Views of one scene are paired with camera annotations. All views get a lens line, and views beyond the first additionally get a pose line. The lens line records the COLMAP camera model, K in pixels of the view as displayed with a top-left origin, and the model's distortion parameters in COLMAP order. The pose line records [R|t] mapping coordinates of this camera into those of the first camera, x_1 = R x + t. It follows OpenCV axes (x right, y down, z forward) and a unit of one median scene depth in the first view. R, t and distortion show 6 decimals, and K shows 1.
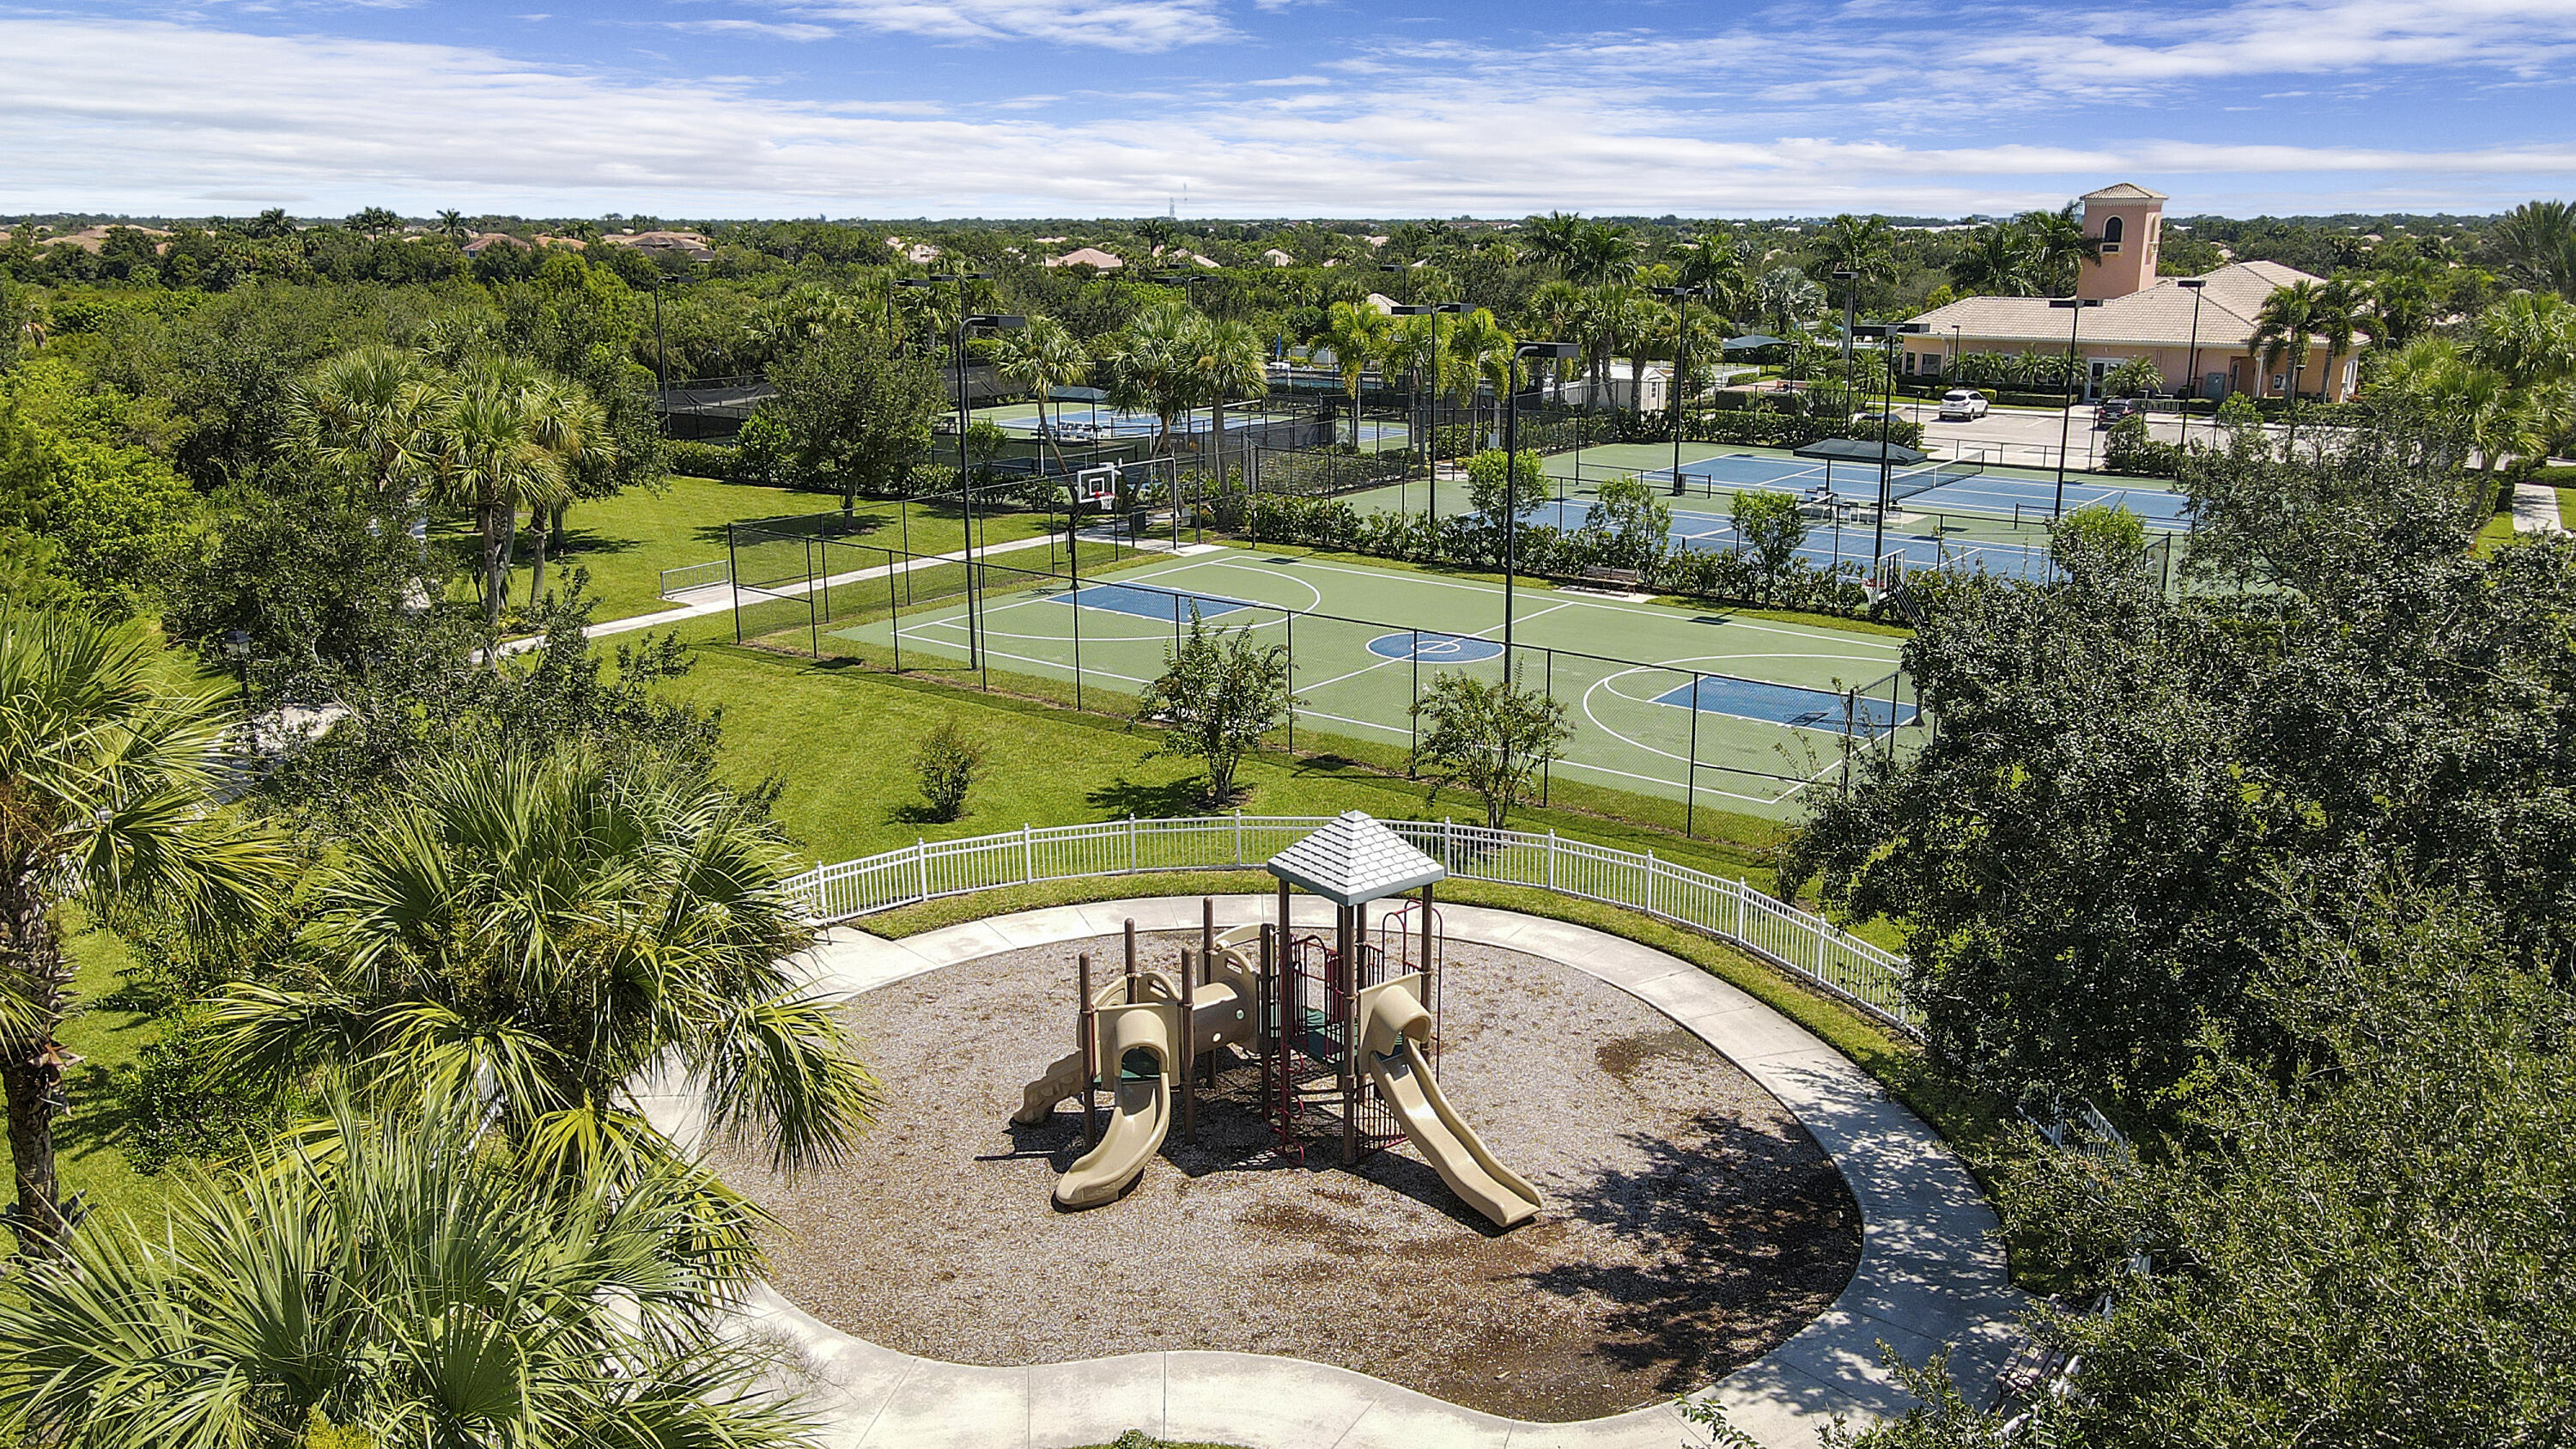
lens RADIAL K [[1847.1, 0, 1283.3], [0, 1847.1, 670.2], [0, 0, 1]] dist [0.001070, -0.001279]
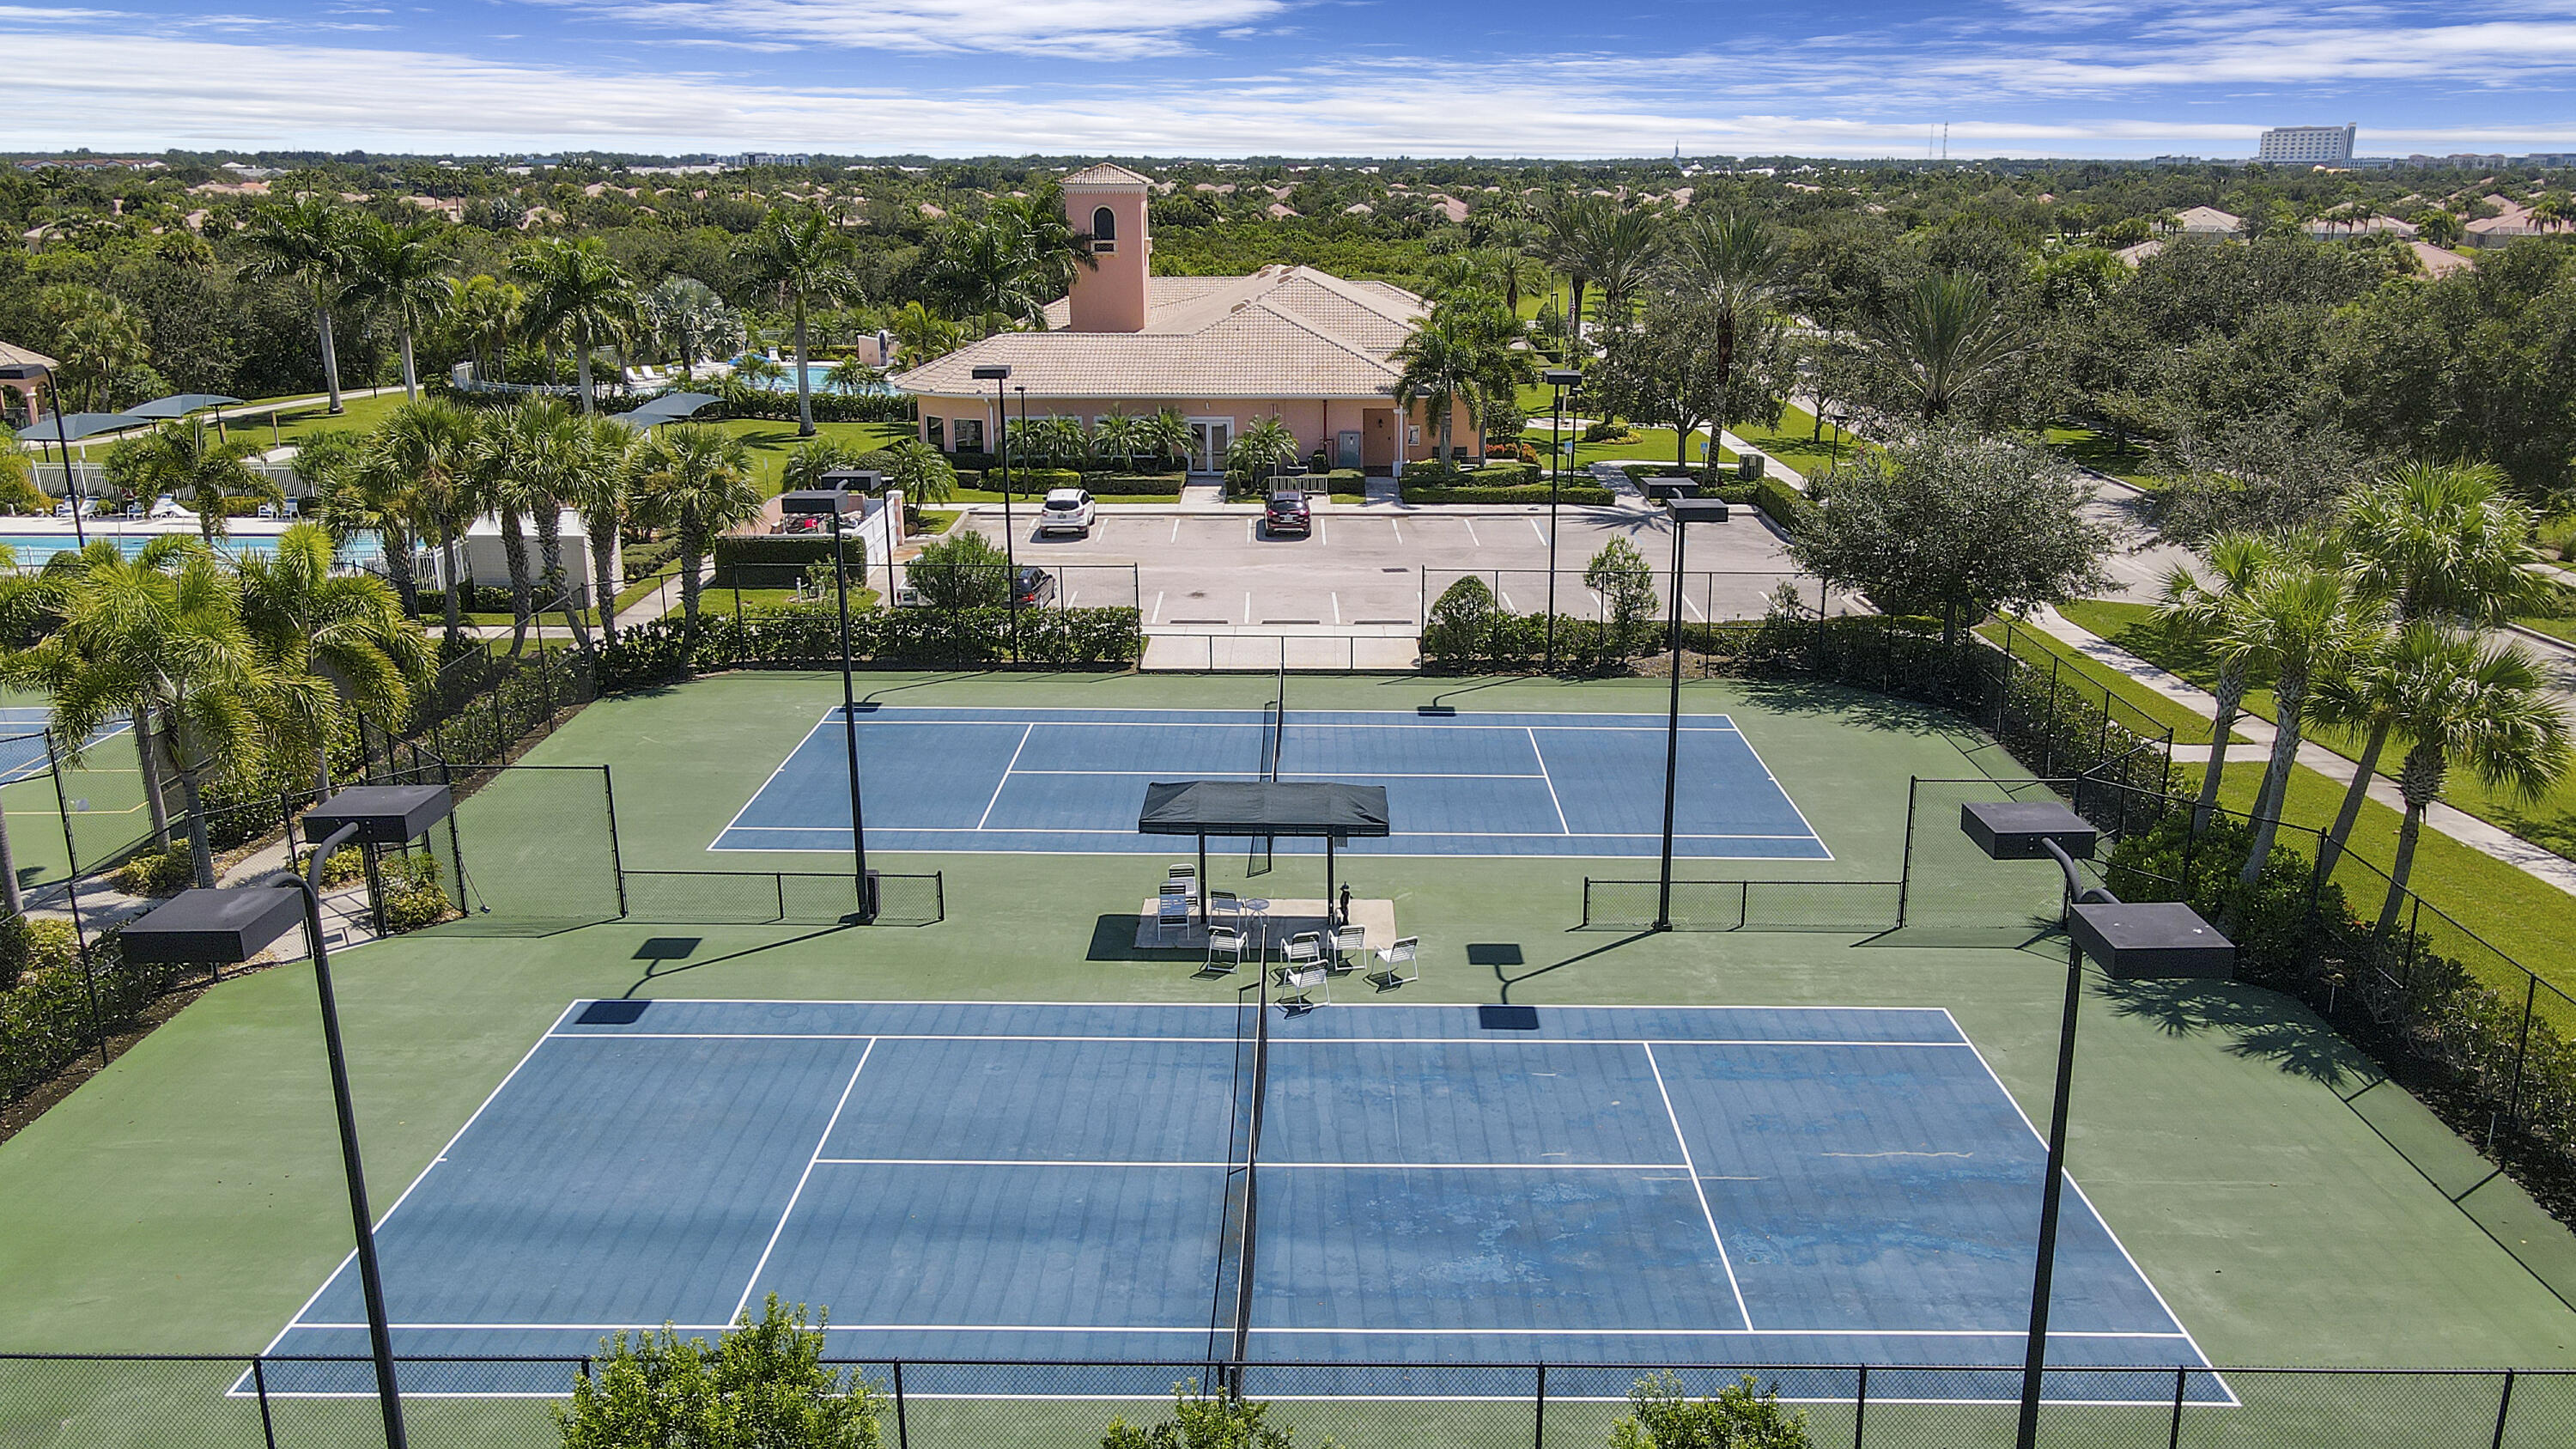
lens RADIAL K [[1832.1, 0, 1305.4], [0, 1832.1, 669.3], [0, 0, 1]] dist [-0.006080, 0.007668]
pose [[0.785535, -0.164005, 0.596689, 0.024398], [0.142428, 0.986270, 0.083580, -0.124898], [-0.602204, 0.019330, 0.798108, 0.394948]]
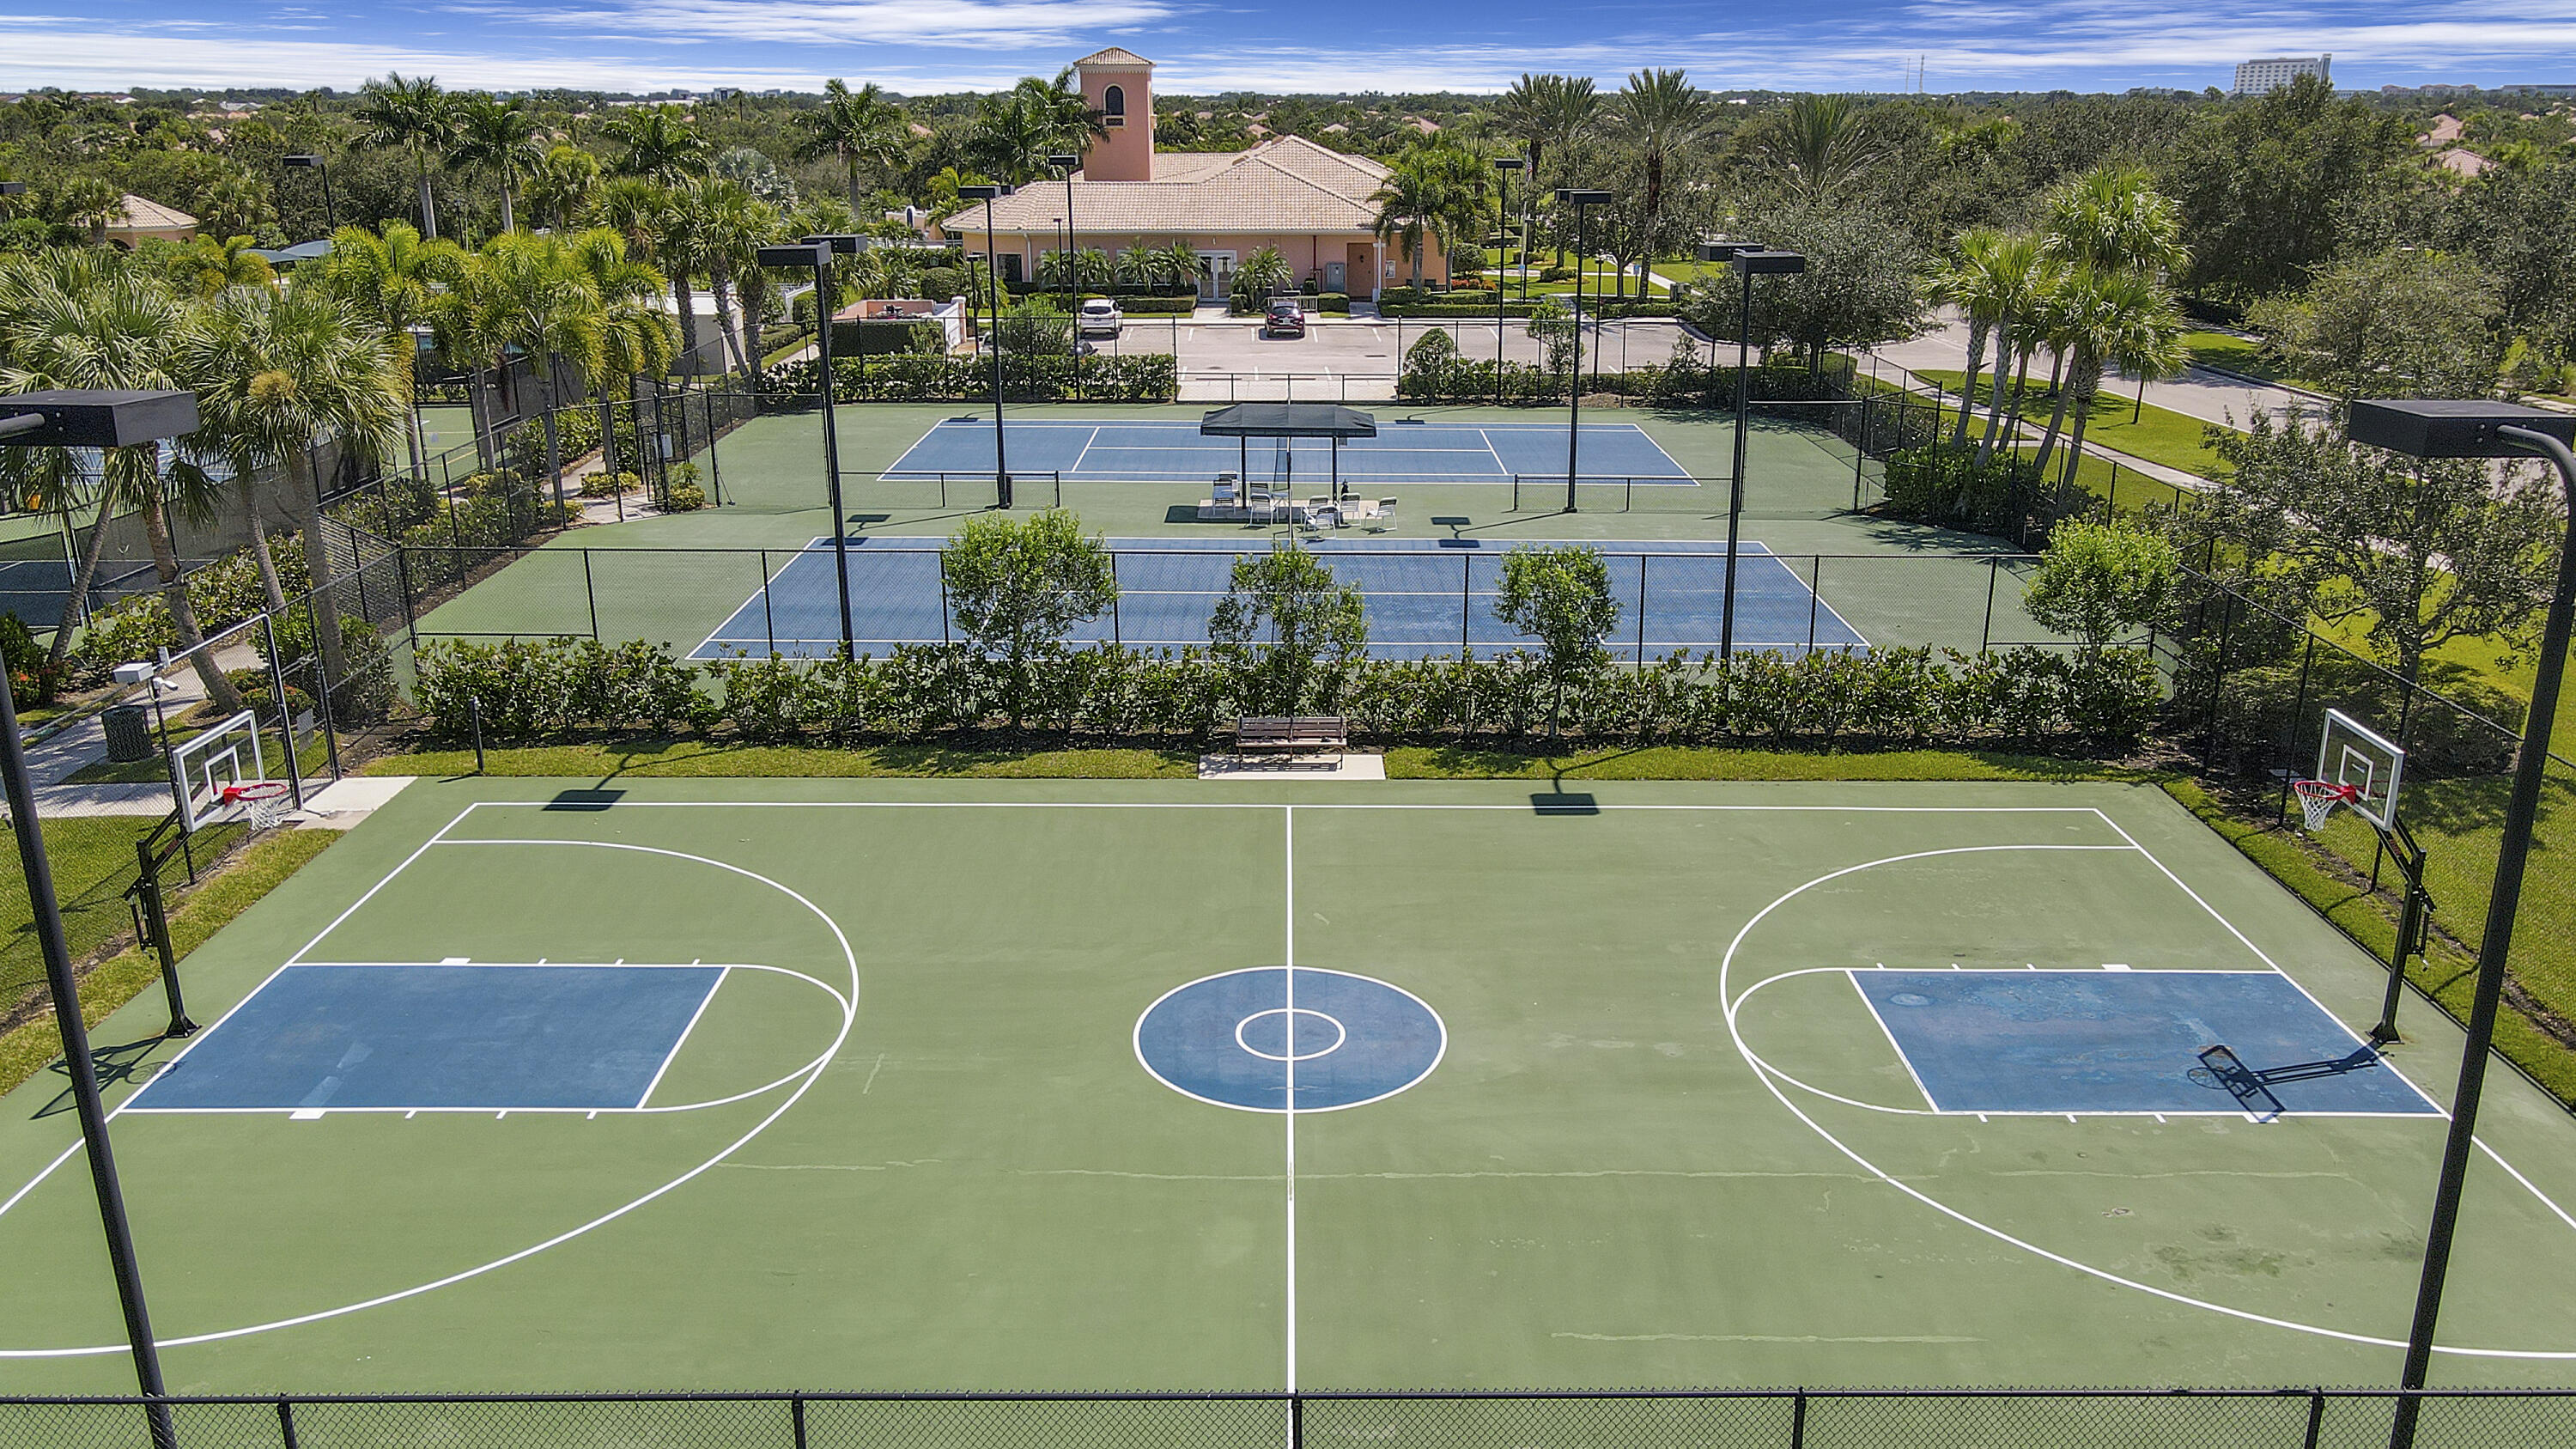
lens RADIAL K [[1847.1, 0, 1283.3], [0, 1847.1, 670.2], [0, 0, 1]] dist [0.001070, -0.001279]
pose [[0.783499, -0.182236, 0.594070, -0.075551], [0.144905, 0.983255, 0.110512, -0.067006], [-0.604261, -0.000503, 0.796786, 0.293979]]
